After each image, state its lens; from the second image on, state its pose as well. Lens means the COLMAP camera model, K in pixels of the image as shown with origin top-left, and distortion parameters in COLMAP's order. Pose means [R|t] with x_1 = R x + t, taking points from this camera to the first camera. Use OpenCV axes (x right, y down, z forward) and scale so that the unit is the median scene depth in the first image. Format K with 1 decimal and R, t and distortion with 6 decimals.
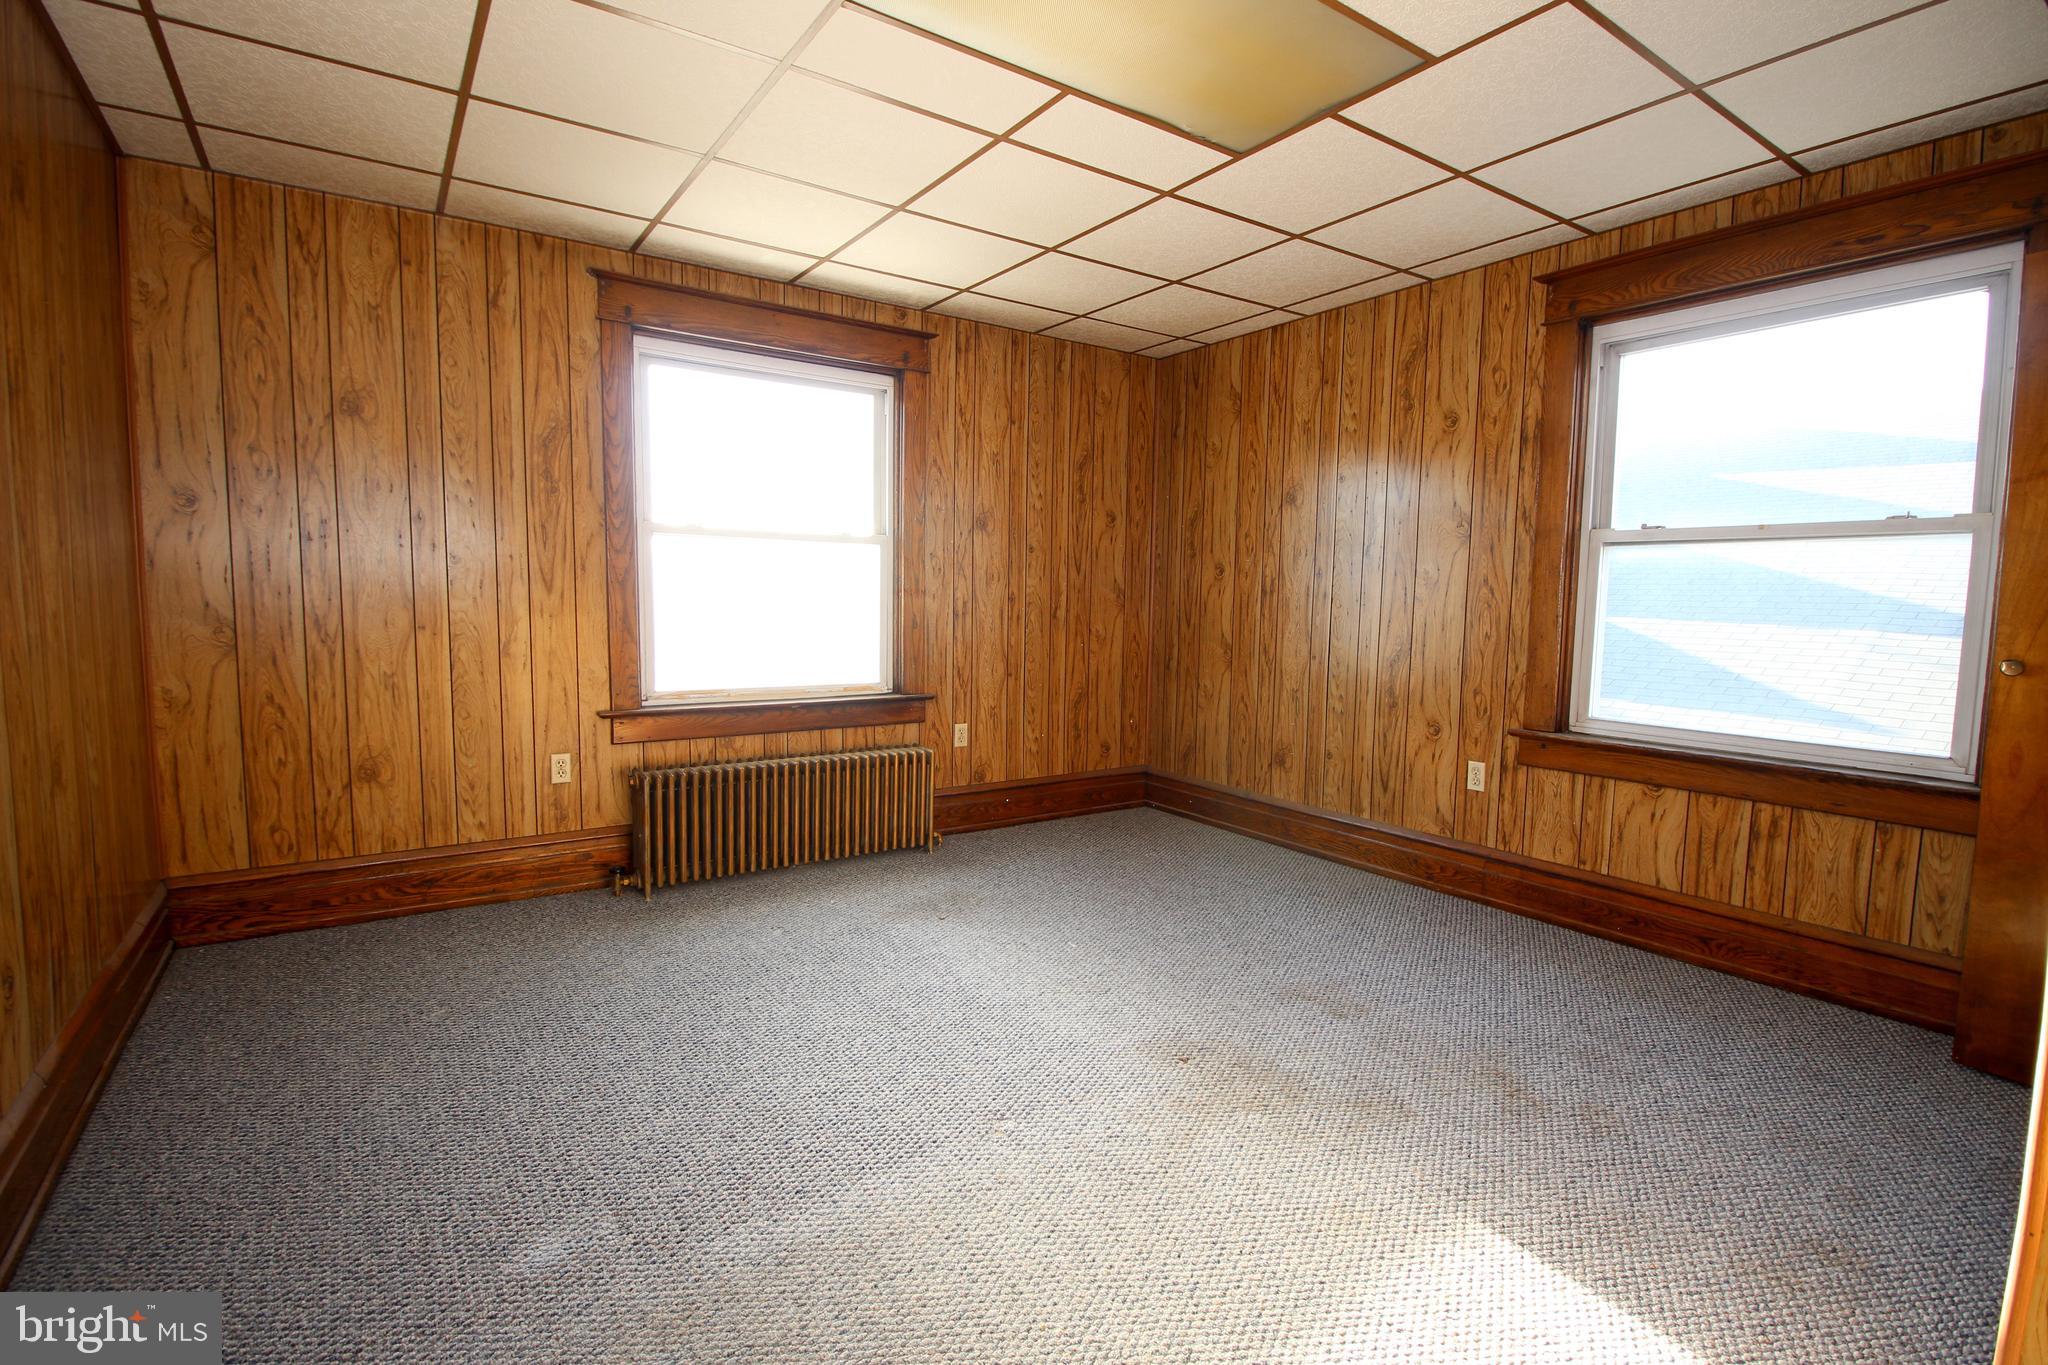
lens RADIAL K [[942.6, 0, 1040.8], [0, 942.6, 681.5], [0, 0, 1]] dist [-0.004716, -0.002732]
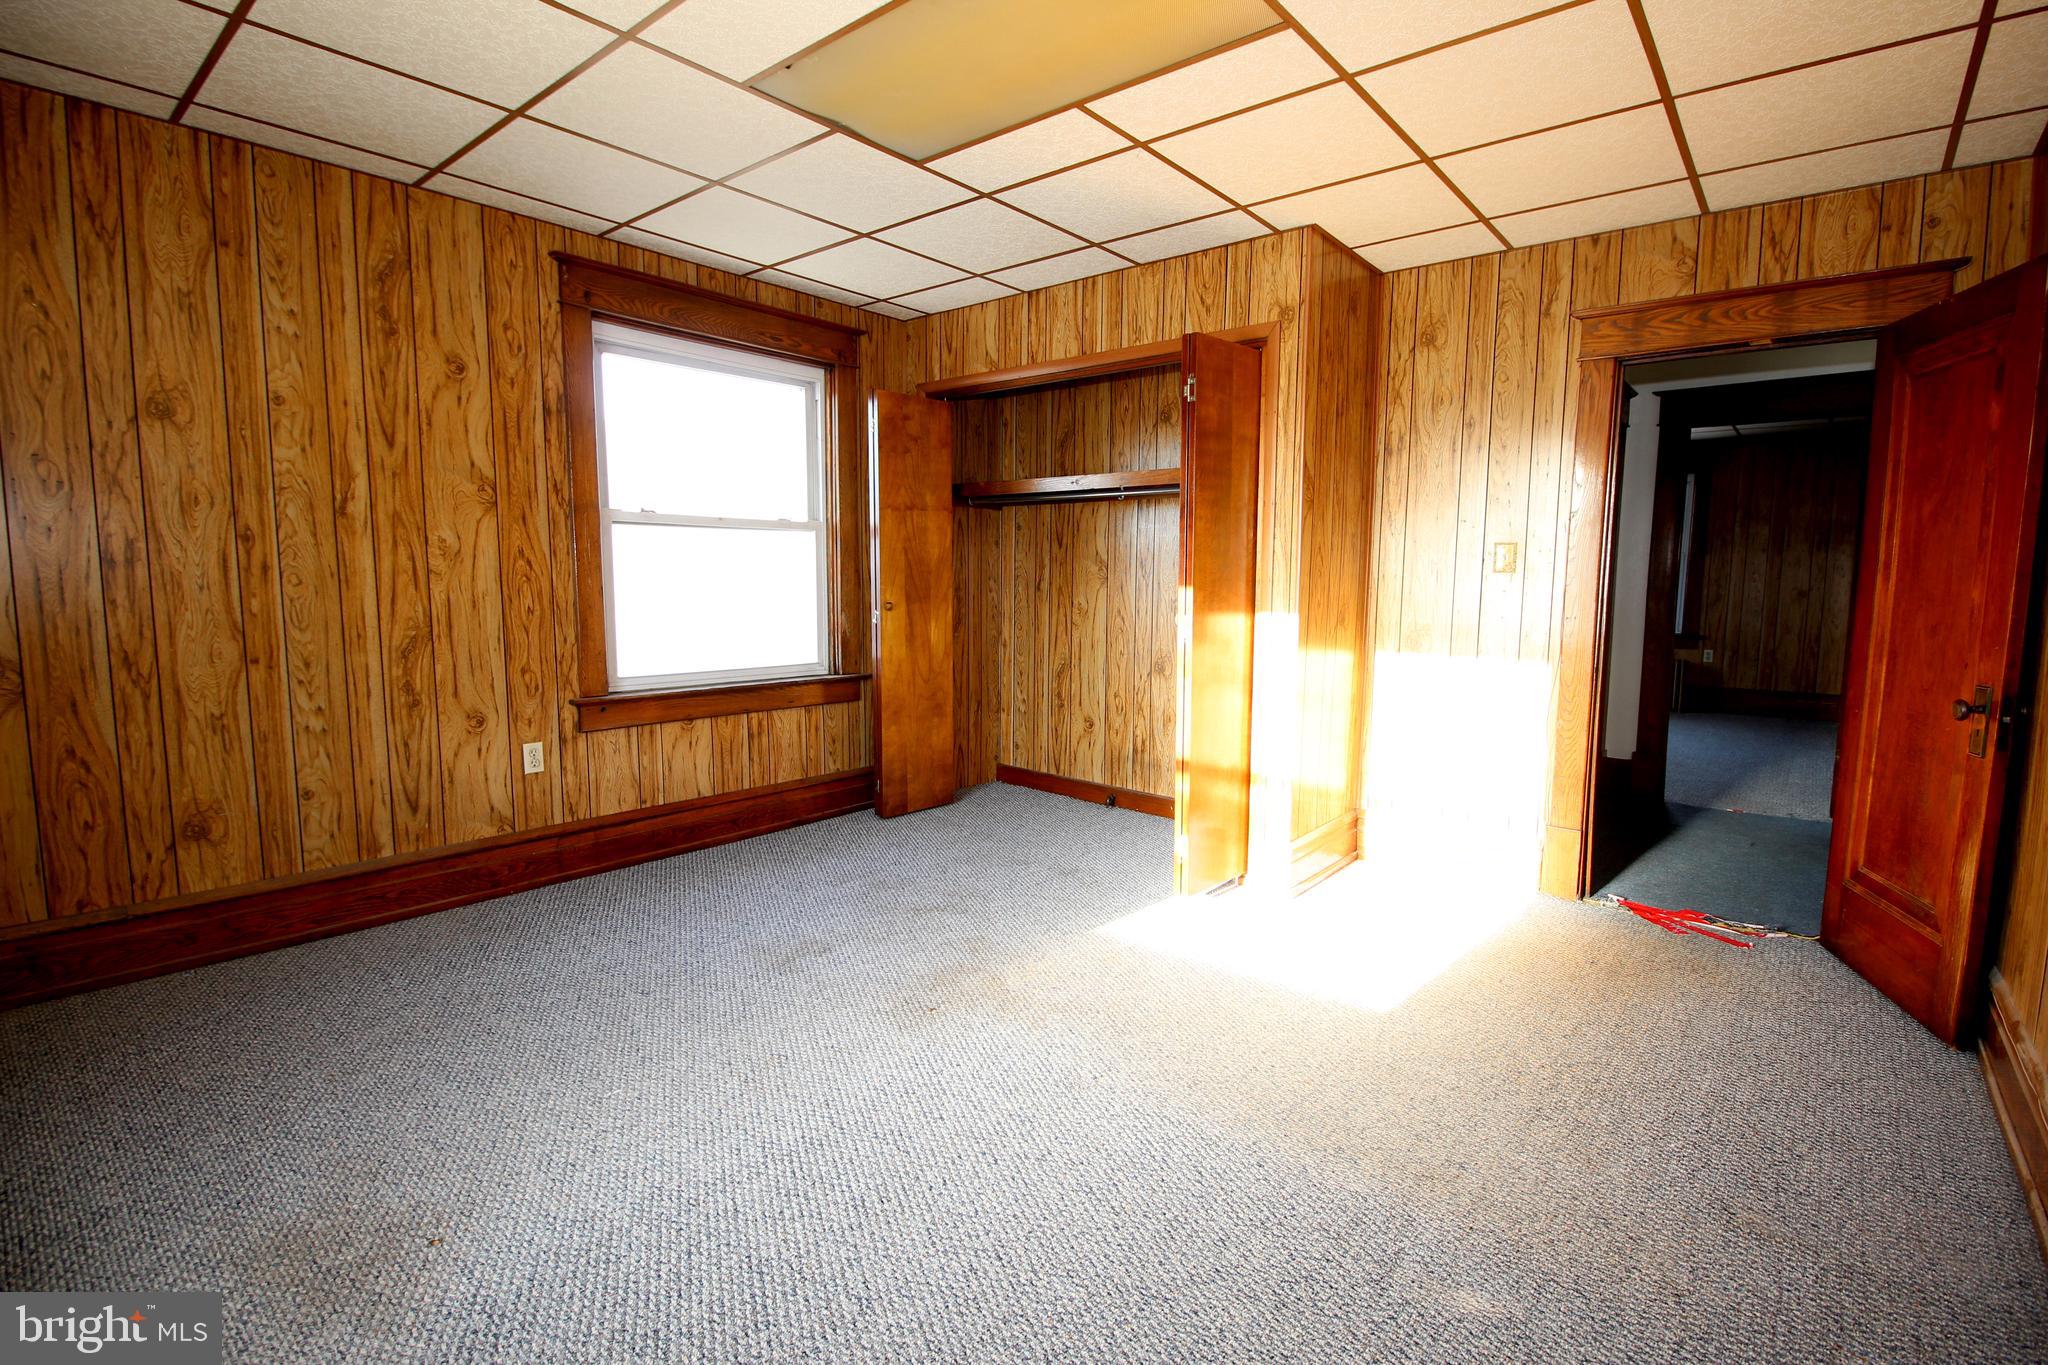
lens RADIAL K [[942.6, 0, 1034.3], [0, 942.6, 680.3], [0, 0, 1]] dist [-0.004716, -0.002732]
pose [[-0.240057, -0.122743, 0.962968, -0.602479], [0.079458, 0.986161, 0.145507, -0.079997], [-0.967501, 0.111445, -0.226982, 0.759047]]
